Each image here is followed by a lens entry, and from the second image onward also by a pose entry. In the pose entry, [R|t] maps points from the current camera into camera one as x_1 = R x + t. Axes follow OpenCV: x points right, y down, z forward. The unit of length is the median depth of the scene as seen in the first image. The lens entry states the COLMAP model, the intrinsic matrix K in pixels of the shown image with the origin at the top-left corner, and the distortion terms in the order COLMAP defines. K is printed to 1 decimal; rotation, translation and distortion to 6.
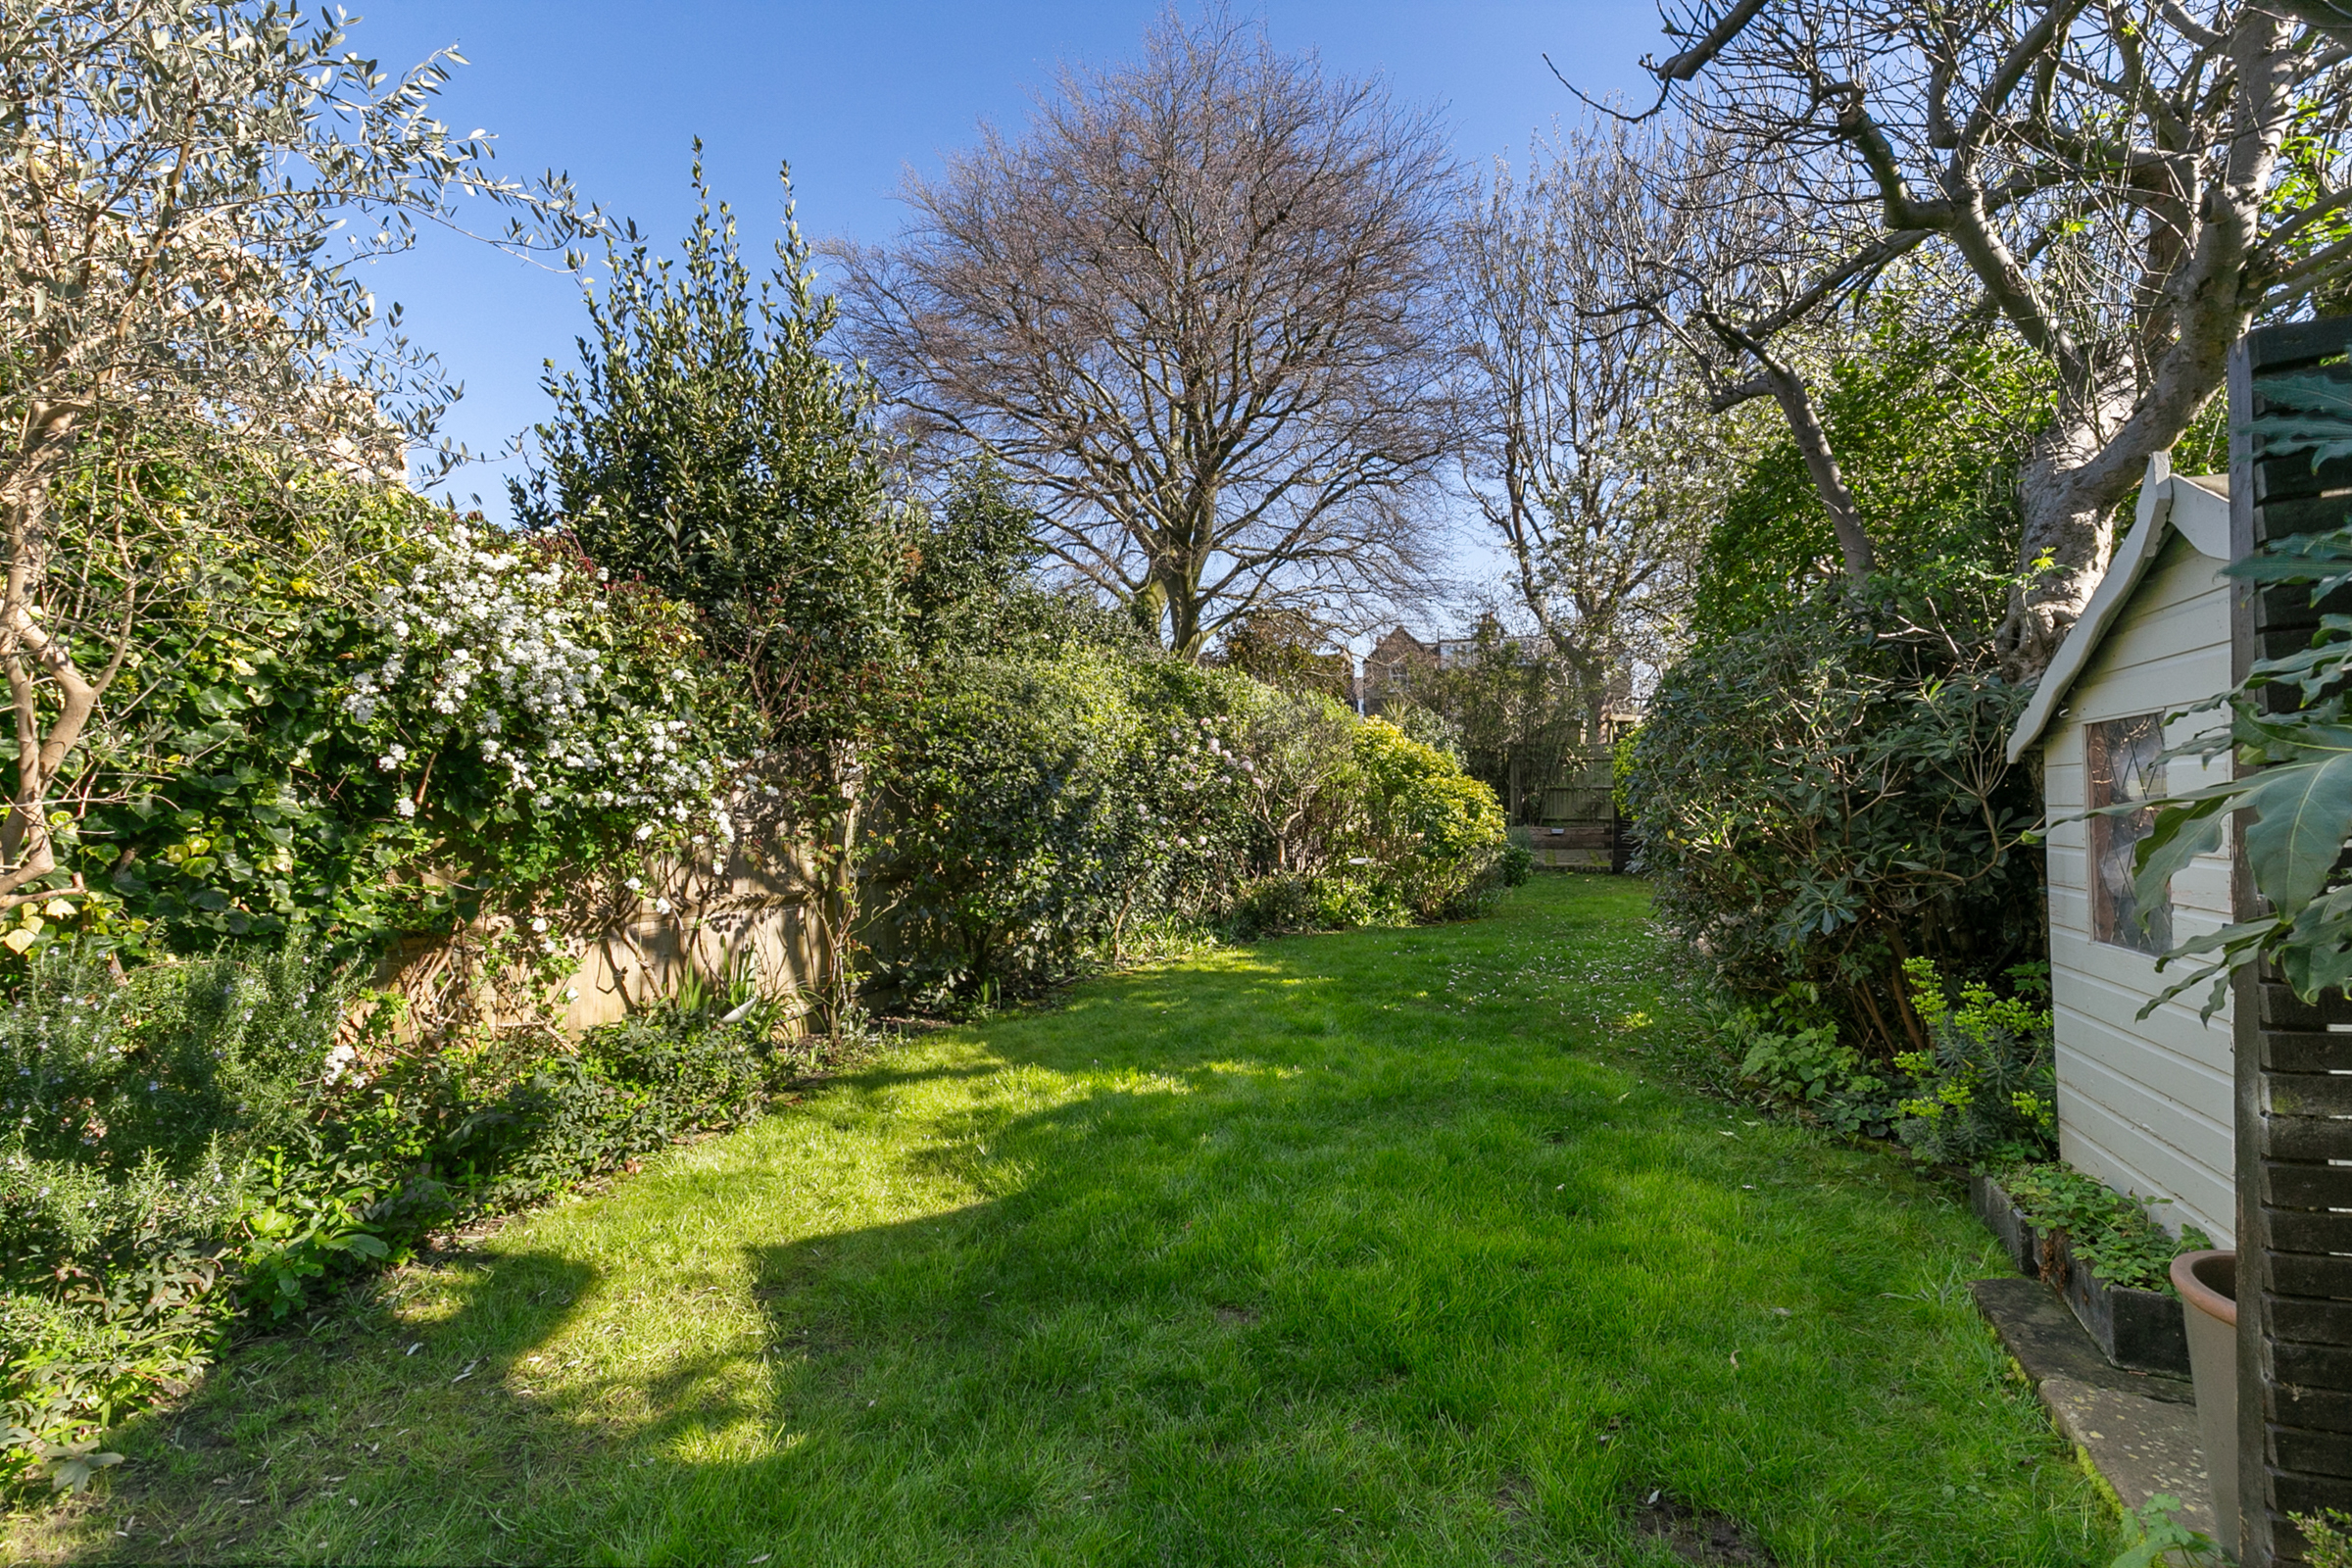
lens RADIAL K [[1091.6, 0, 1177.2], [0, 1091.6, 788.3], [0, 0, 1]] dist [0.004388, -0.001021]
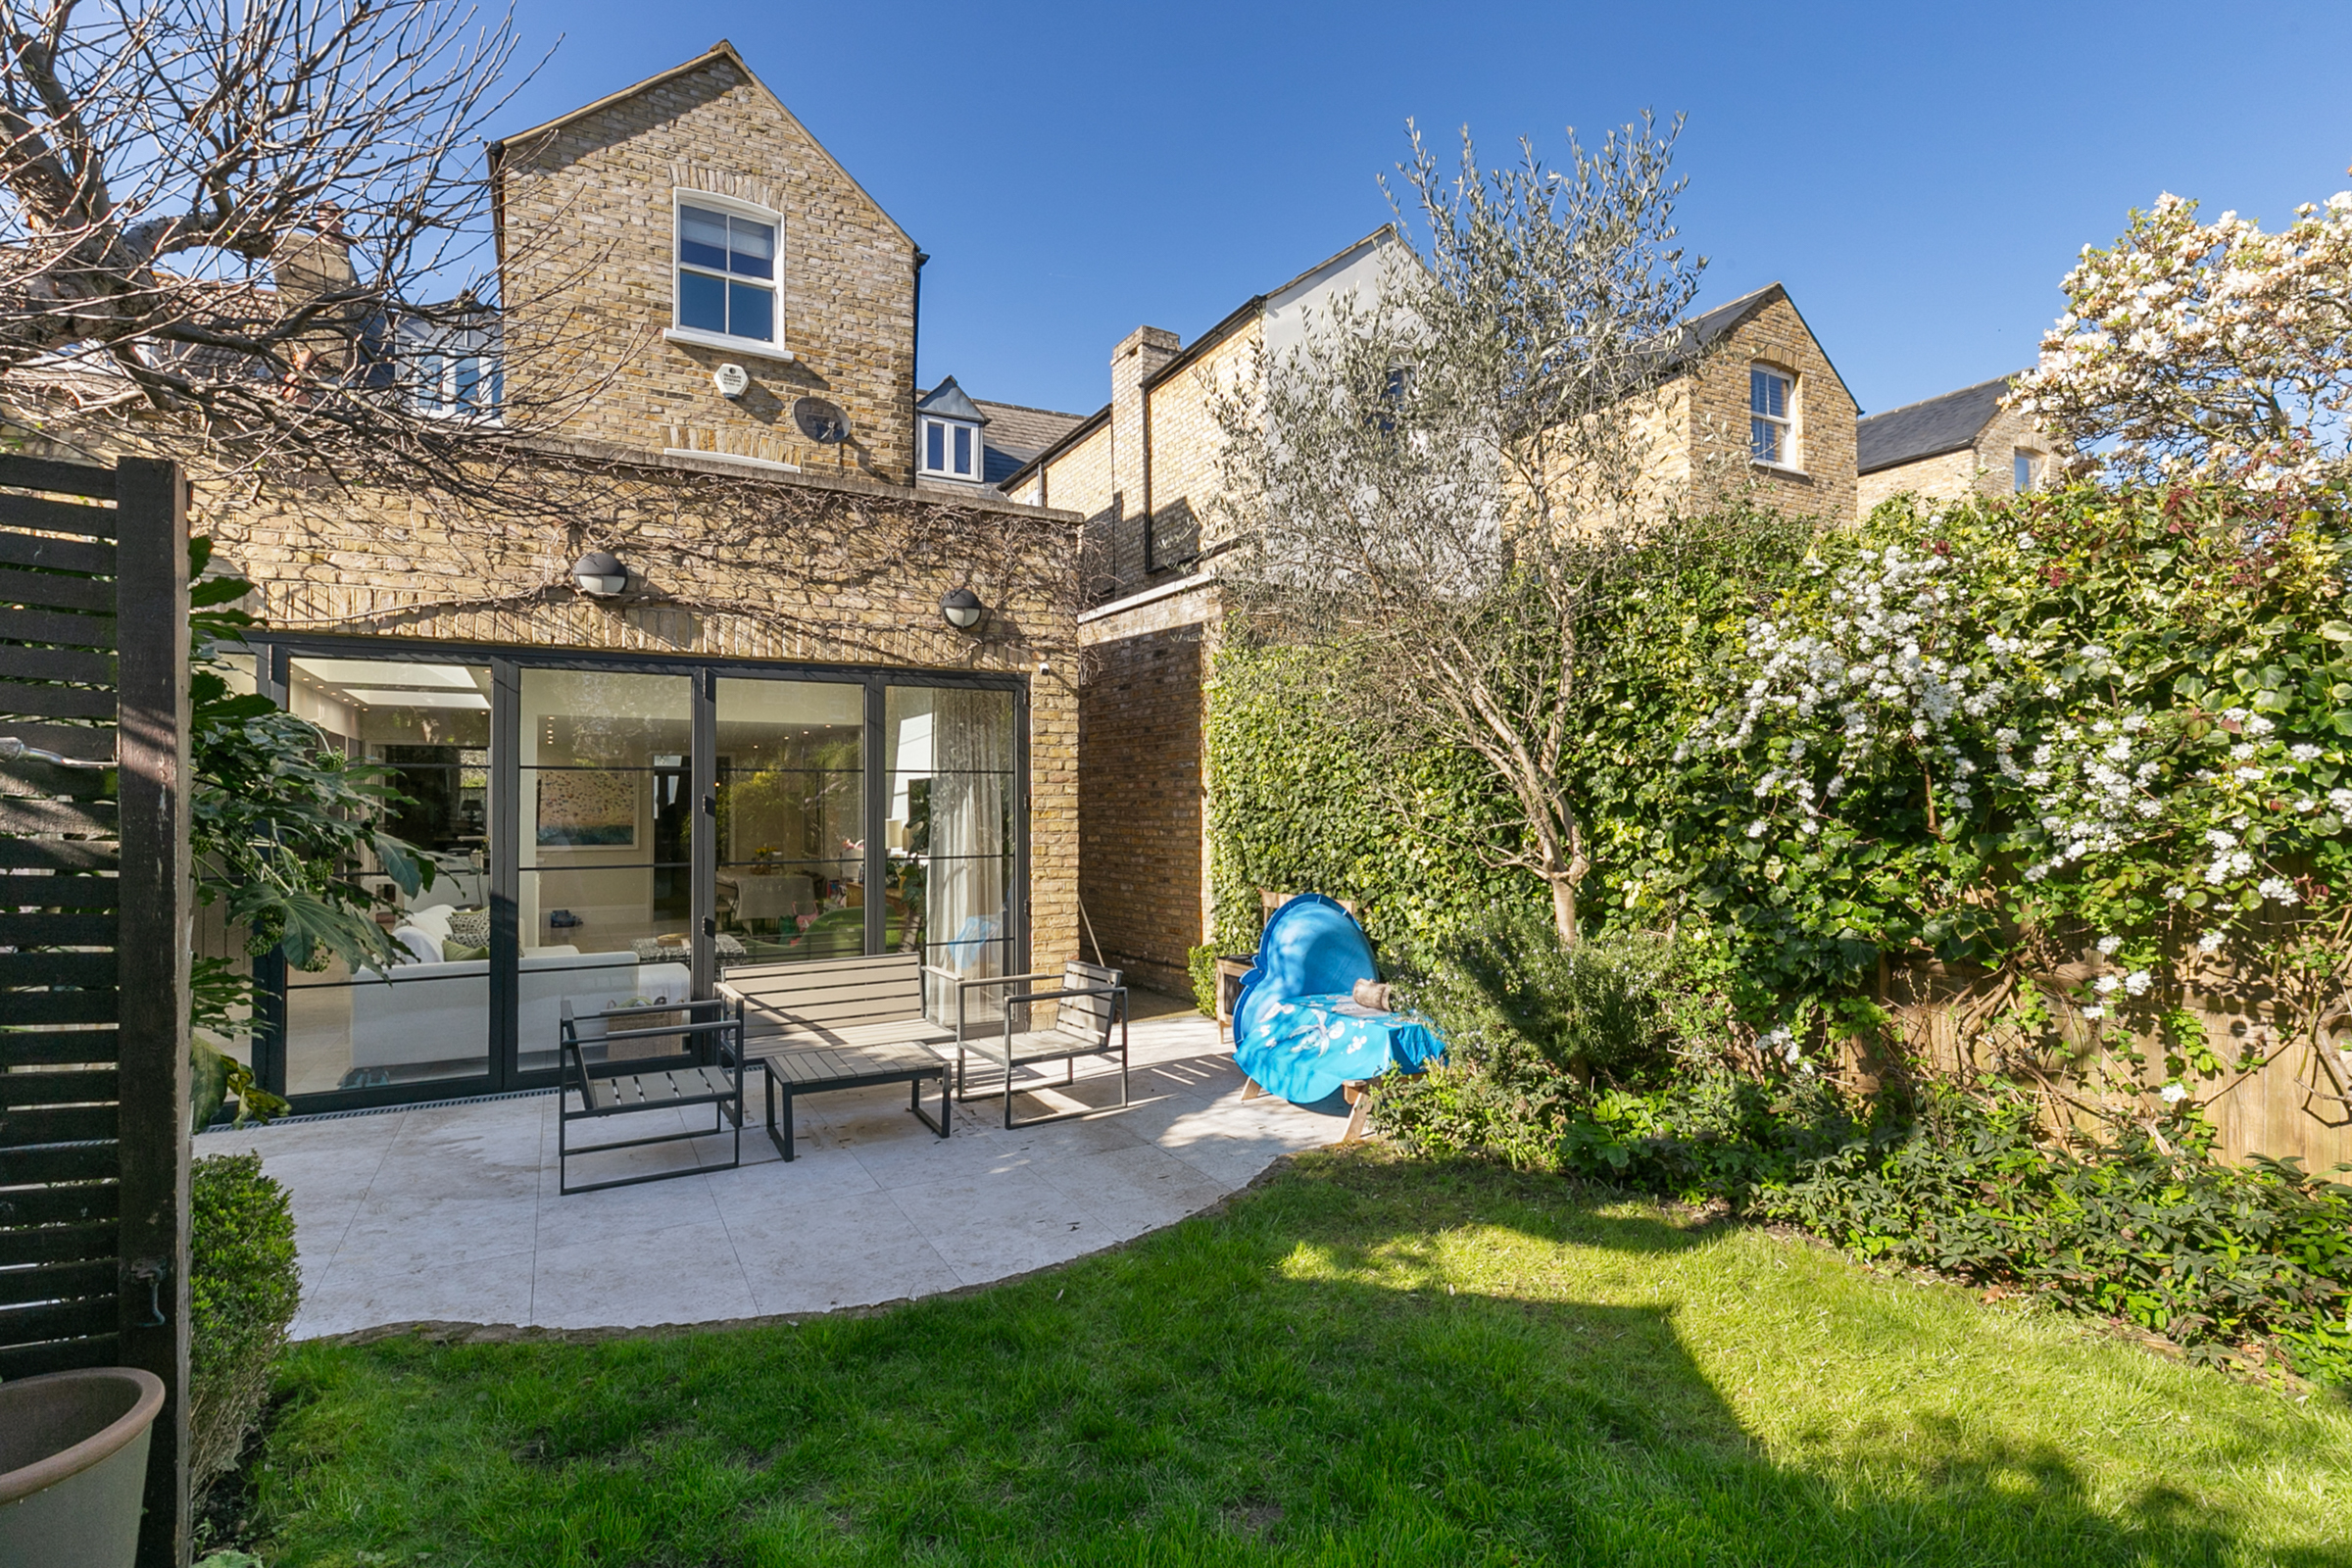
lens RADIAL K [[1091.6, 0, 1175.4], [0, 1091.6, 787.6], [0, 0, 1]] dist [0.004388, -0.001021]
pose [[-0.591492, -0.007224, -0.806278, 0.663900], [0.002474, 0.999939, -0.010774, -0.016555], [0.806307, -0.008368, -0.591438, 1.297180]]
